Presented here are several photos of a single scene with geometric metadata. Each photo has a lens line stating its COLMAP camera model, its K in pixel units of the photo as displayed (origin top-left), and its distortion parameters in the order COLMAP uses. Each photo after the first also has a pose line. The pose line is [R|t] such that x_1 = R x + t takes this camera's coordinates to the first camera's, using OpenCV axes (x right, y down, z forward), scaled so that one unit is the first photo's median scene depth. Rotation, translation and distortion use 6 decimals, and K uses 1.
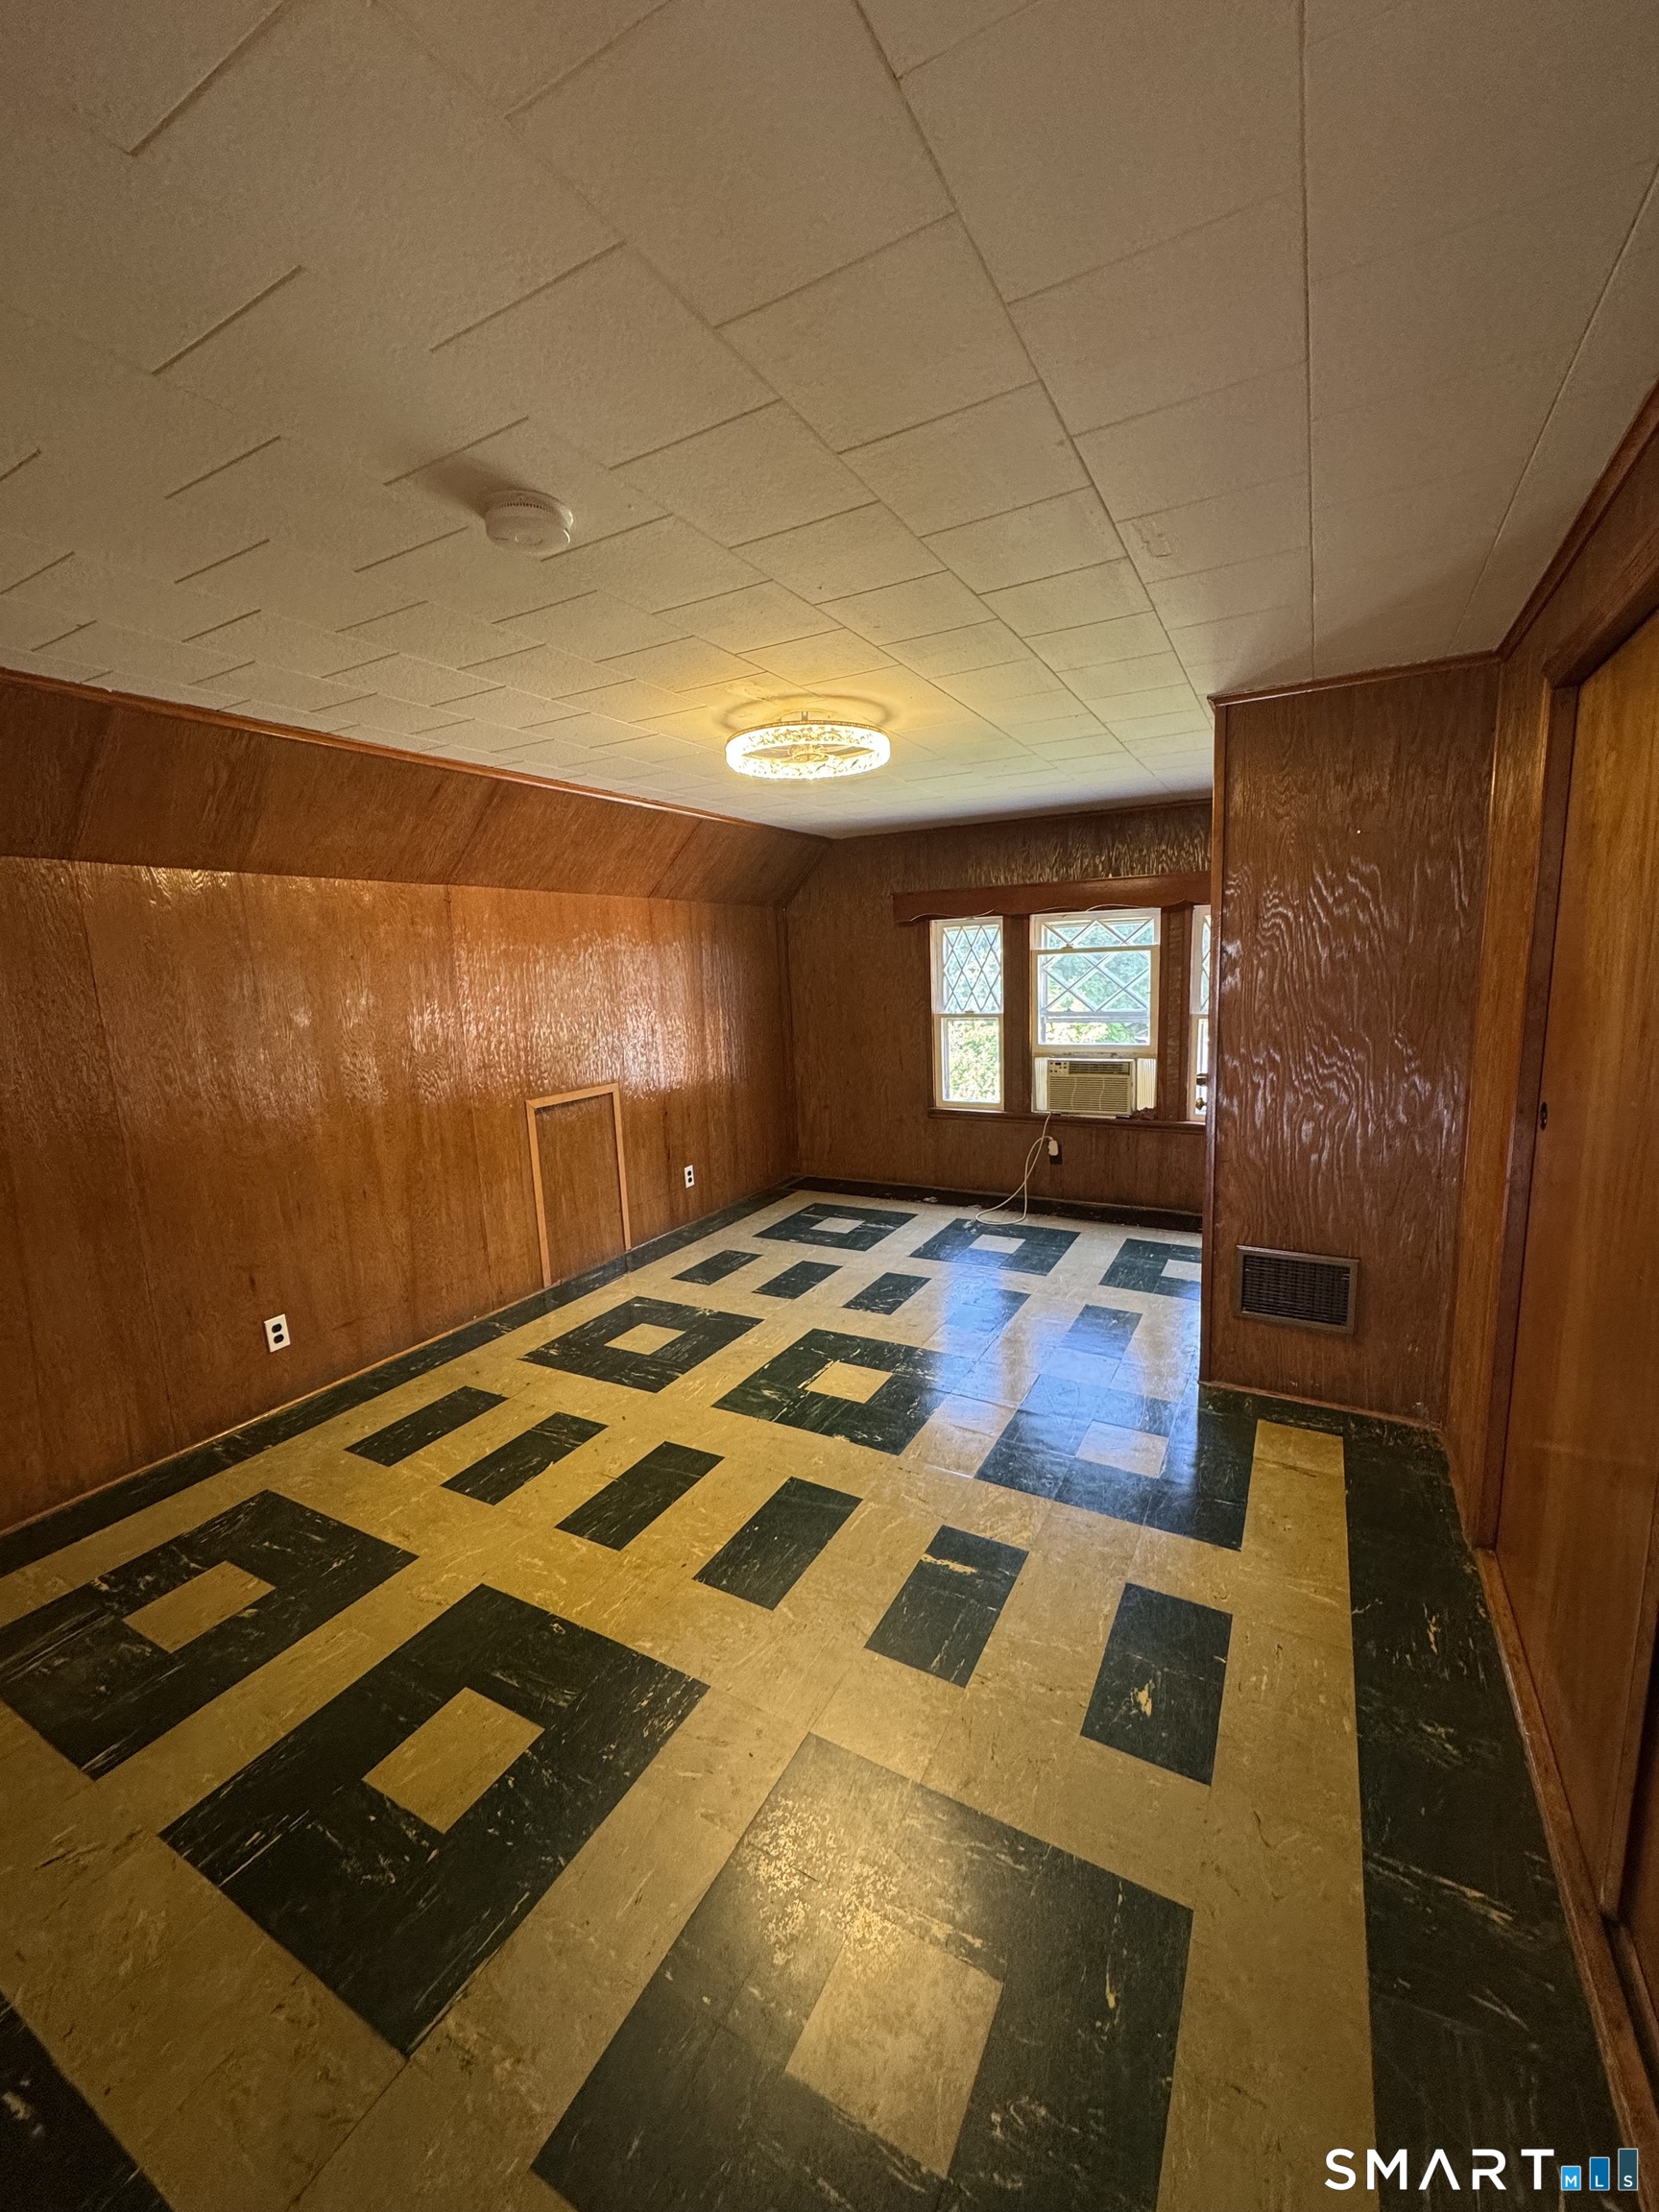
lens RADIAL K [[879.3, 0, 828.2], [0, 879.3, 1105.1], [0, 0, 1]] dist [-0.001068, -0.000207]
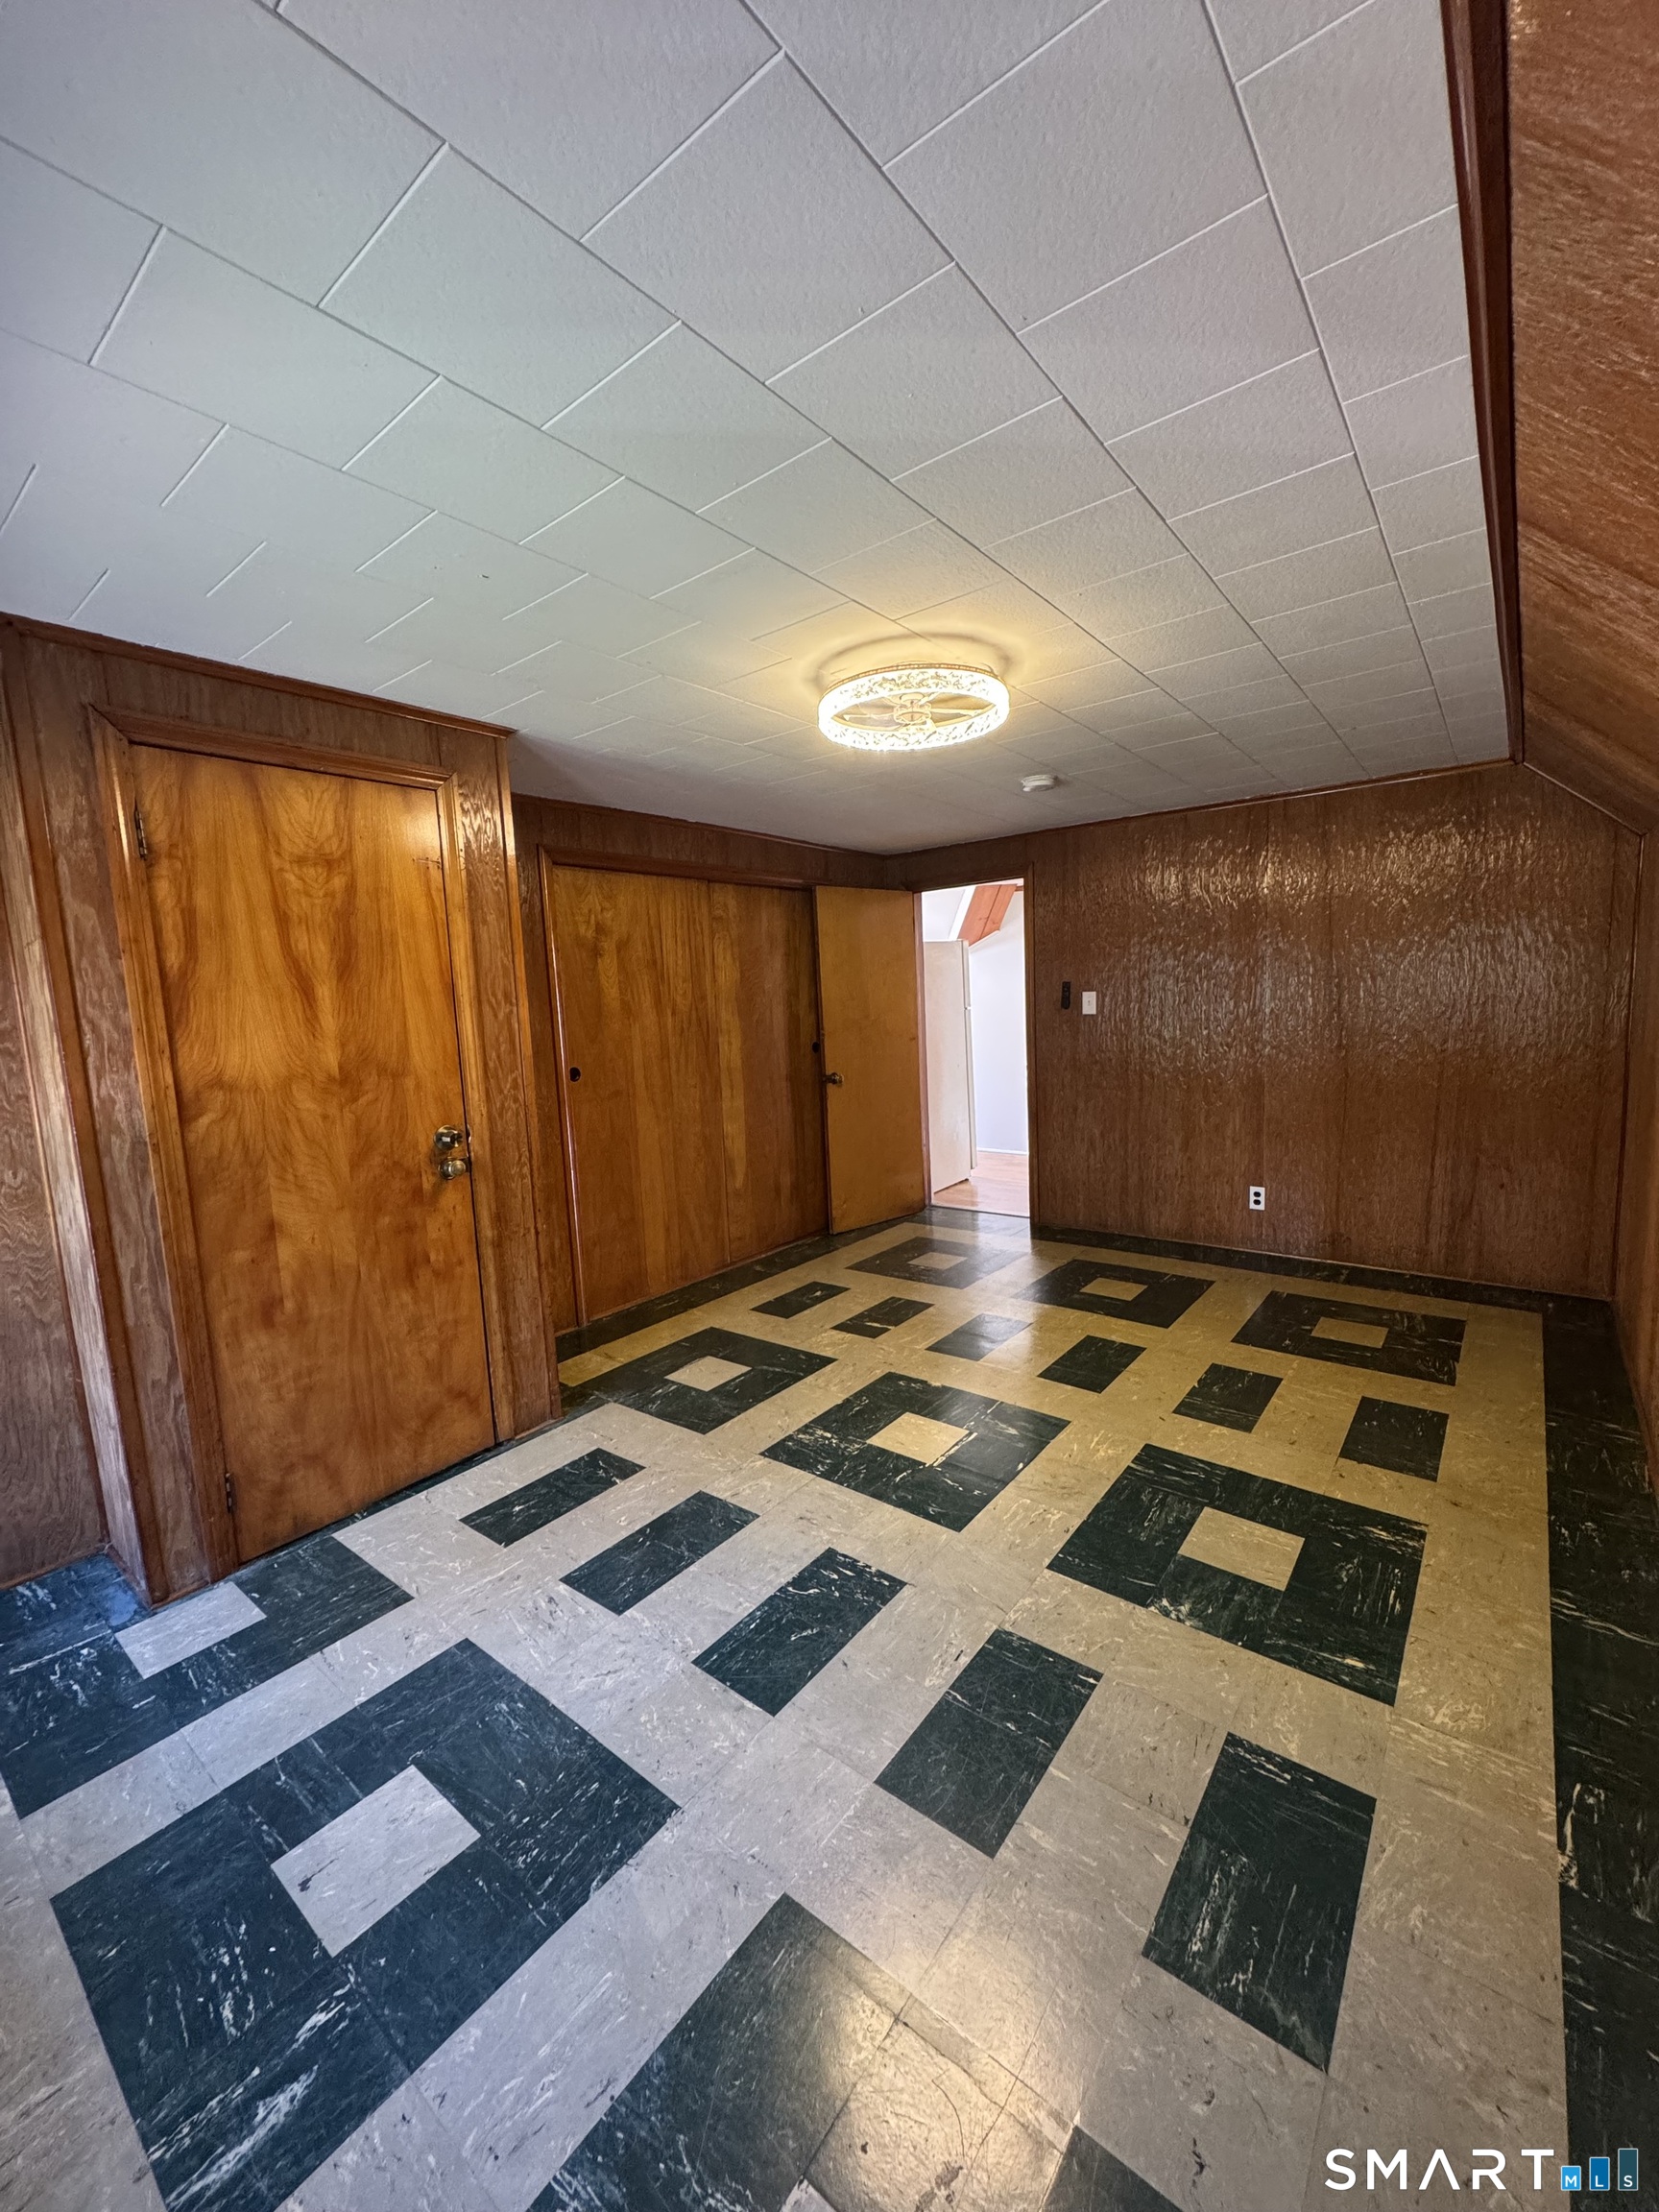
lens RADIAL K [[879.3, 0, 828.2], [0, 879.3, 1104.3], [0, 0, 1]] dist [-0.001068, -0.000207]
pose [[-0.982995, 0.060711, 0.173307, -0.057157], [0.106871, 0.956611, 0.271063, -0.238291], [-0.149331, 0.284975, -0.946831, 1.676966]]
